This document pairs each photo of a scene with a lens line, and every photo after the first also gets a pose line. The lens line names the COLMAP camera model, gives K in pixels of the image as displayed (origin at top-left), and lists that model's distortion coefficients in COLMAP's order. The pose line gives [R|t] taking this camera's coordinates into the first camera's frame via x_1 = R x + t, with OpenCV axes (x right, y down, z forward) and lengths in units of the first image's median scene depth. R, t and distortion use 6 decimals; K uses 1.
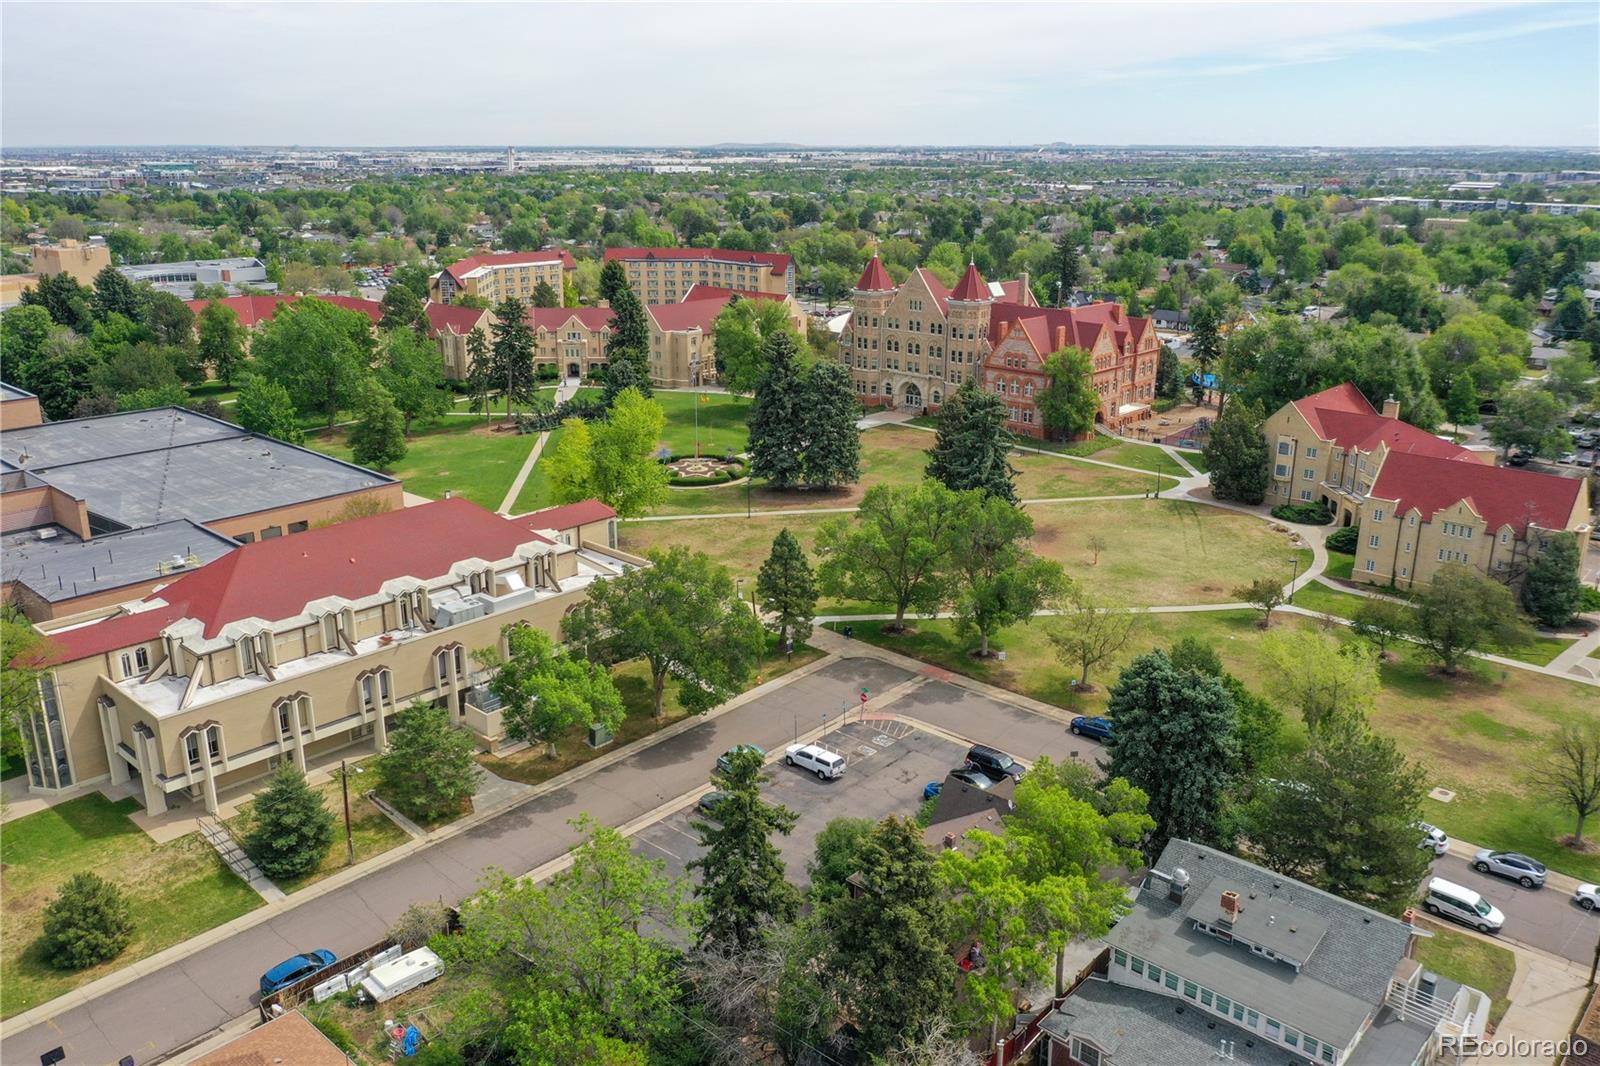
lens RADIAL K [[1250.8, 0, 804.8], [0, 1250.8, 535.1], [0, 0, 1]] dist [-0.011288, -0.001515]
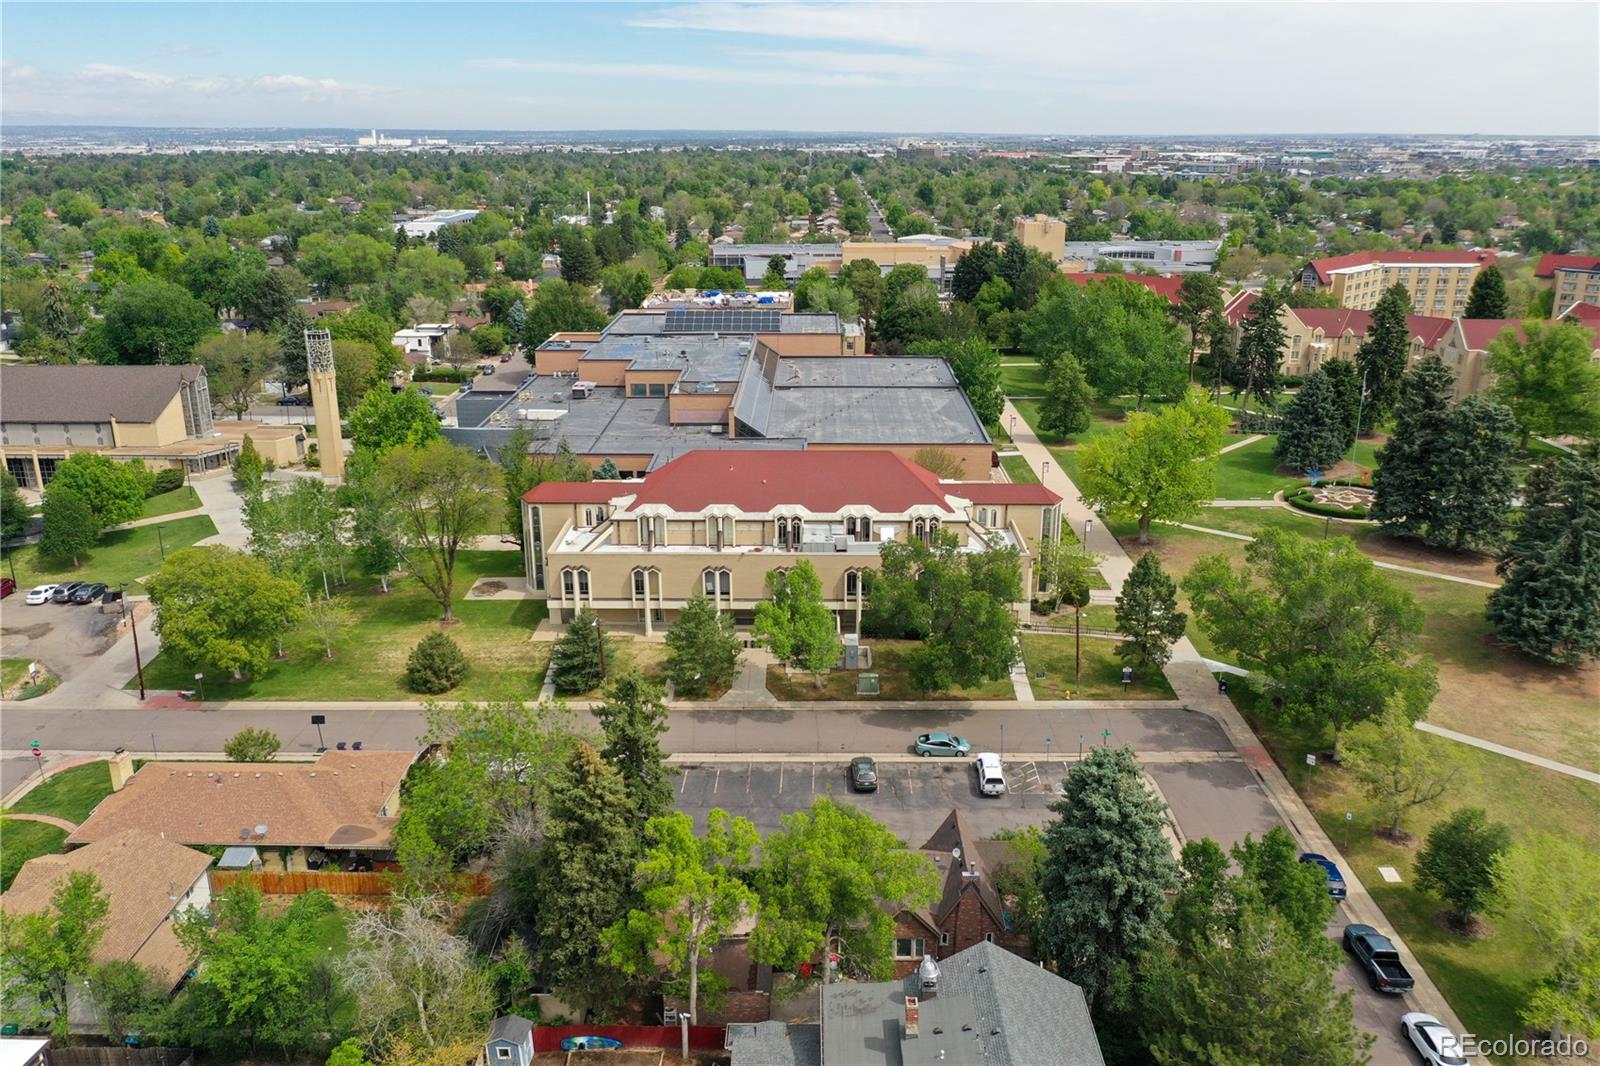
lens RADIAL K [[1250.8, 0, 804.8], [0, 1250.8, 535.1], [0, 0, 1]] dist [-0.011288, -0.001515]
pose [[0.660371, 0.226028, -0.716115, 0.497259], [-0.219864, 0.970033, 0.103423, -0.058199], [0.718032, 0.089150, 0.690277, 0.190878]]
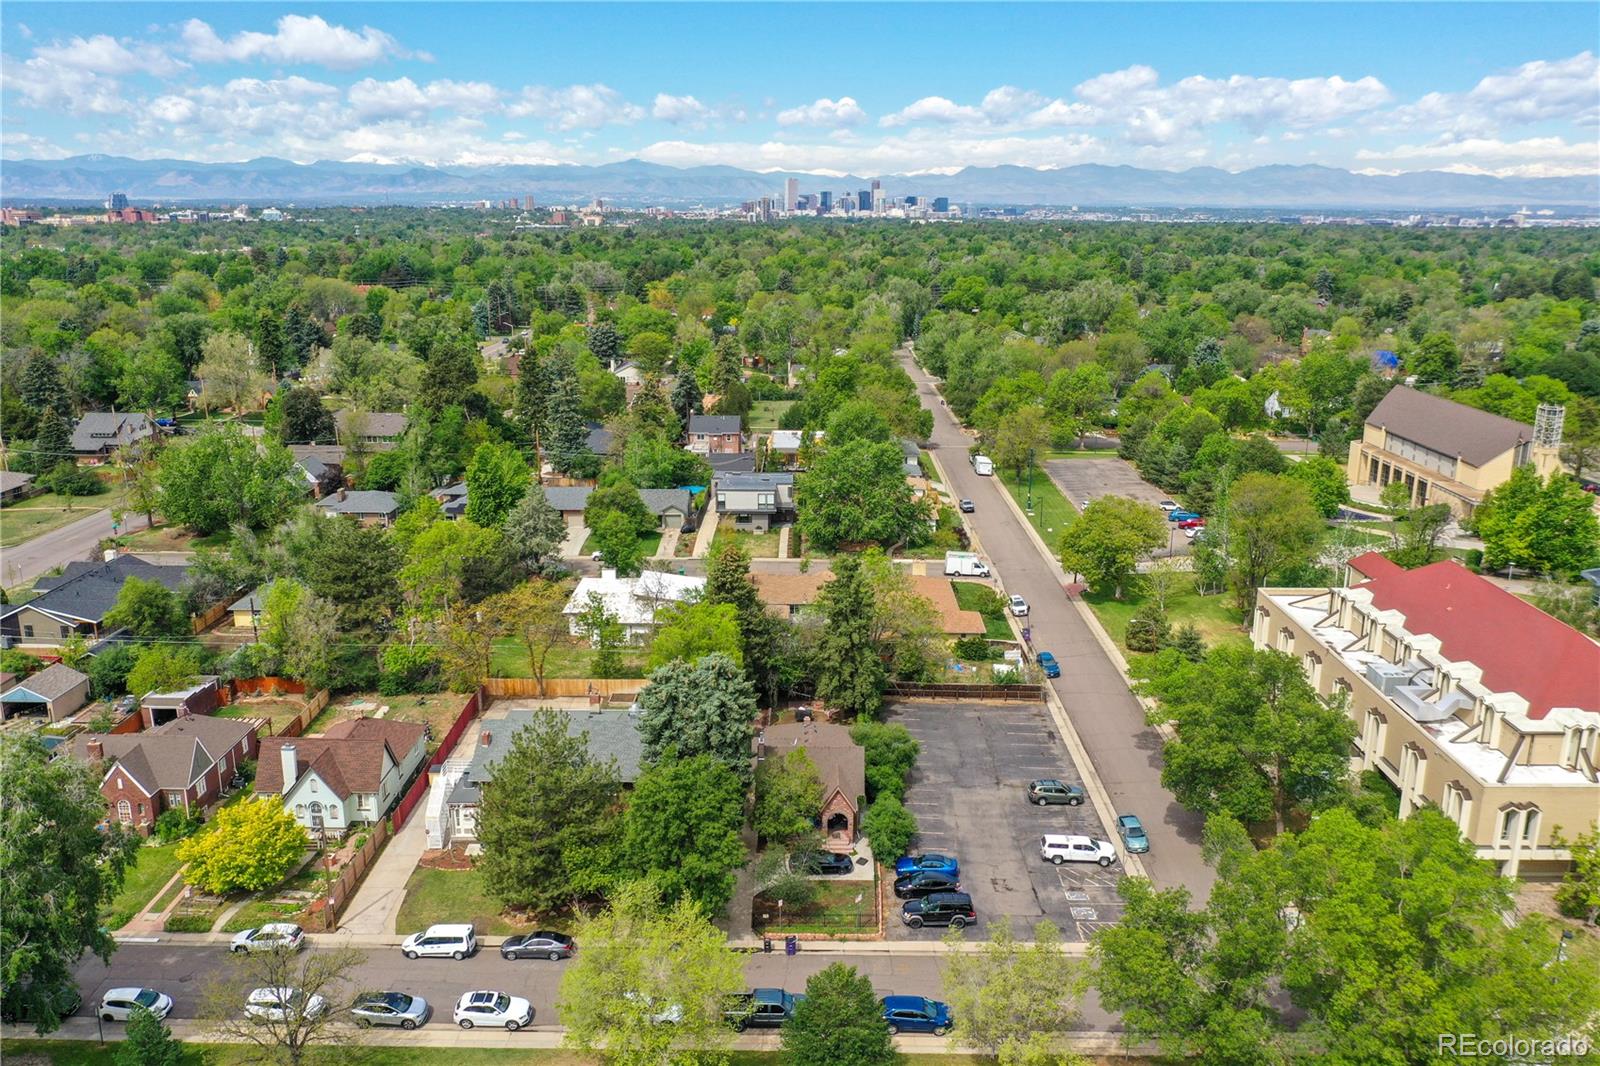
lens RADIAL K [[1251.3, 0, 802.6], [0, 1251.3, 536.8], [0, 0, 1]] dist [-0.006662, -0.006996]
pose [[-0.750596, 0.158187, -0.641547, 0.647169], [-0.206460, 0.866162, 0.455124, -0.363659], [0.627679, 0.474068, -0.617478, 1.184951]]
